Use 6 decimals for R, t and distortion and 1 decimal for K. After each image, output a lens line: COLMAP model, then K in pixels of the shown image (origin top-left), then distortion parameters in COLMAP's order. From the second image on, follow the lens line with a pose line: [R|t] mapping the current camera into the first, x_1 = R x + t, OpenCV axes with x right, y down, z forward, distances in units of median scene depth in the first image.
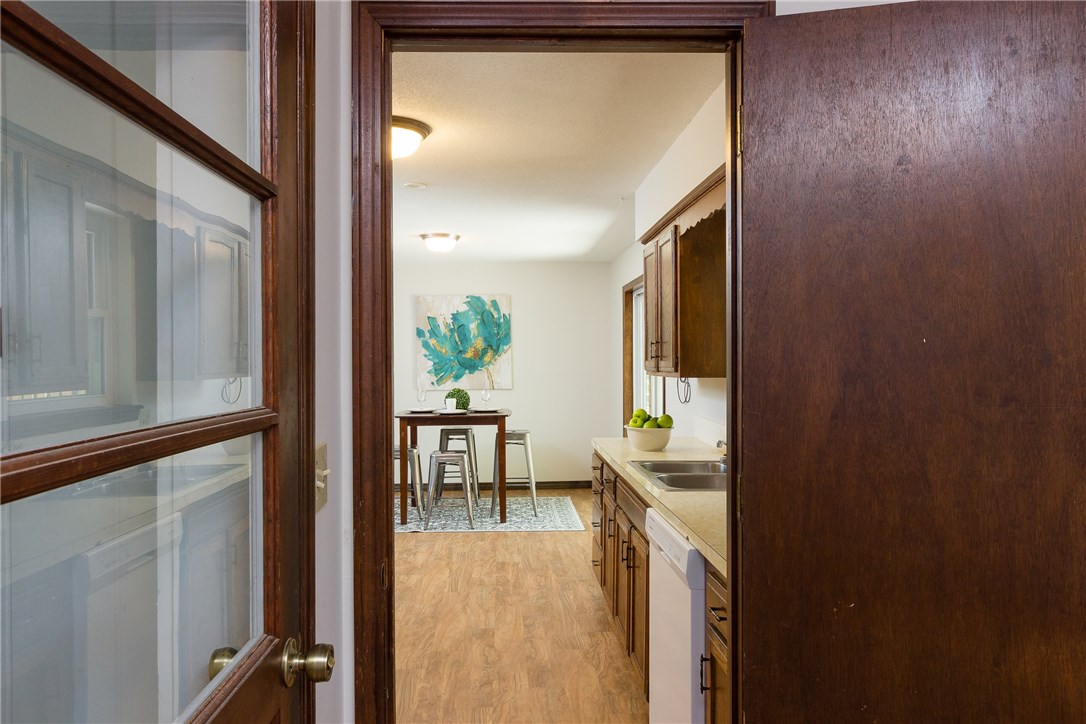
lens RADIAL K [[797.7, 0, 546.7], [0, 797.7, 371.4], [0, 0, 1]] dist [-0.001987, 0.002104]
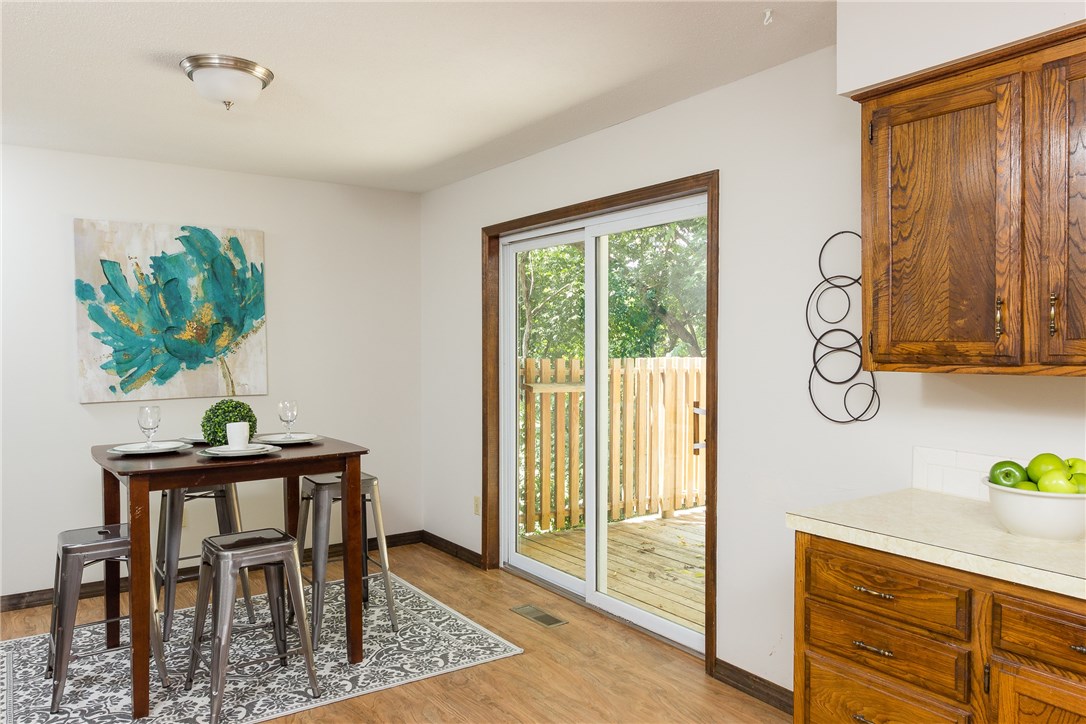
lens RADIAL K [[797.7, 0, 546.7], [0, 797.7, 371.4], [0, 0, 1]] dist [-0.001987, 0.002104]
pose [[0.854595, -0.011073, 0.519177, -0.171723], [0.005479, 0.999909, 0.012307, -0.000950], [-0.519266, -0.007673, 0.854578, 0.406829]]
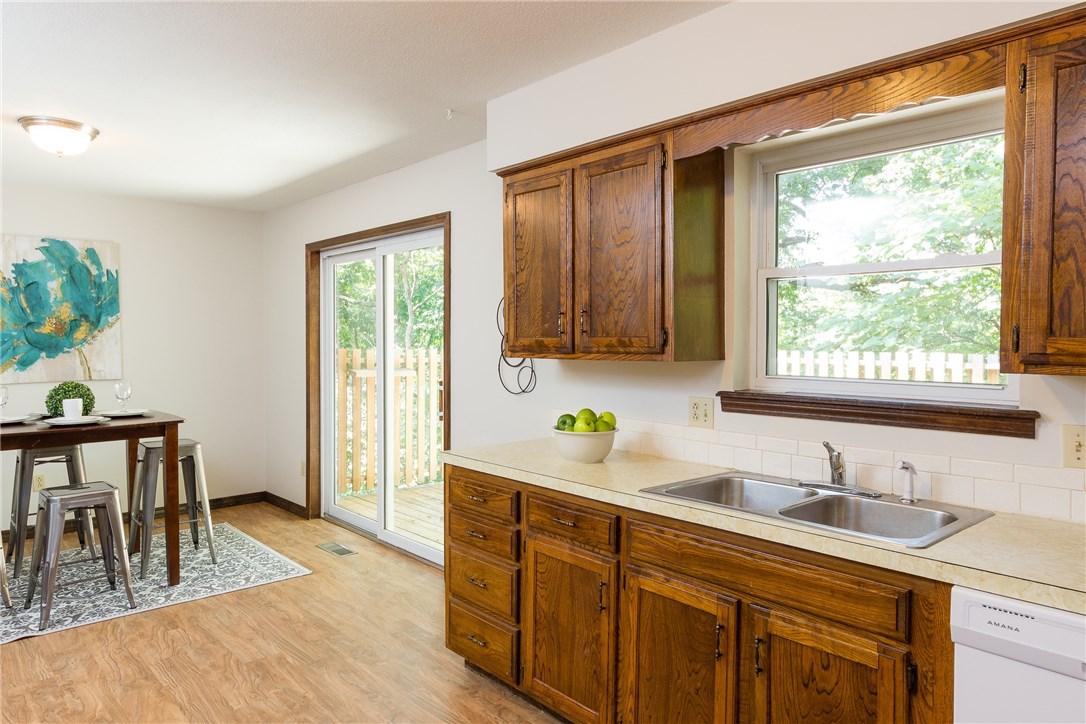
lens RADIAL K [[729.2, 0, 548.4], [0, 729.2, 357.9], [0, 0, 1]] dist [0.006381, 0.001896]
pose [[0.781080, -0.008542, 0.624372, -0.151644], [0.004879, 0.999959, 0.007575, 0.000398], [-0.624412, -0.002870, 0.781090, 0.276014]]
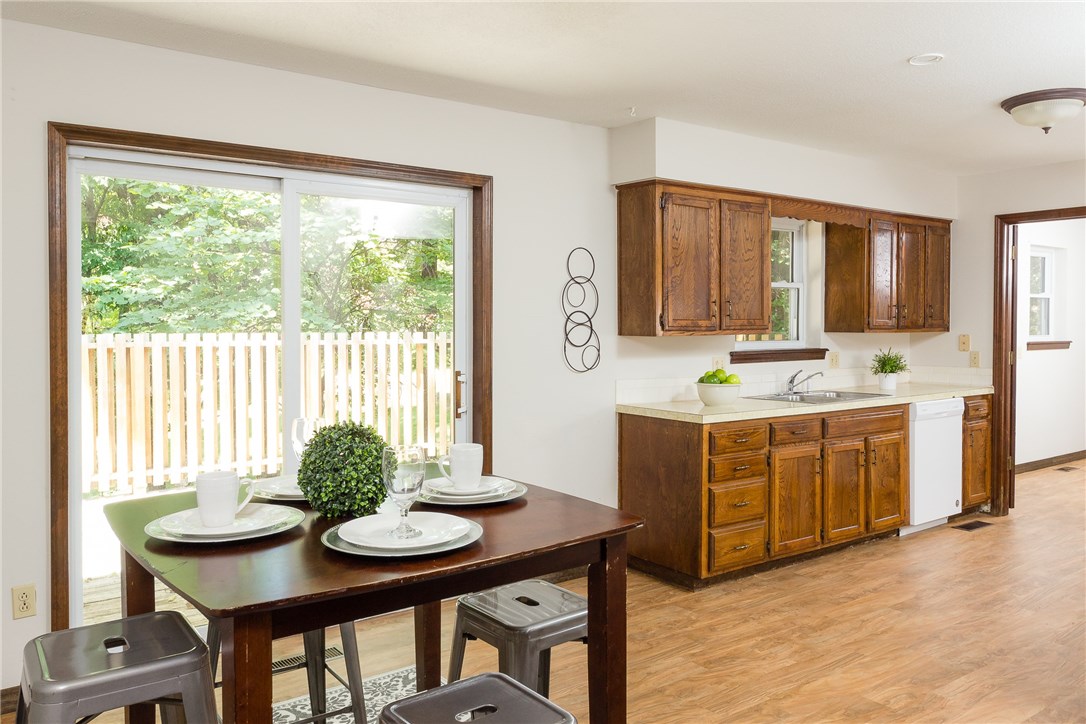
lens RADIAL K [[877.2, 0, 508.4], [0, 877.2, 349.3], [0, 0, 1]] dist [0.002184, 0.005827]
pose [[-0.561712, -0.019221, 0.827110, -0.330391], [0.019682, 0.999137, 0.036585, -0.010730], [-0.827099, 0.036829, -0.560849, 0.971653]]
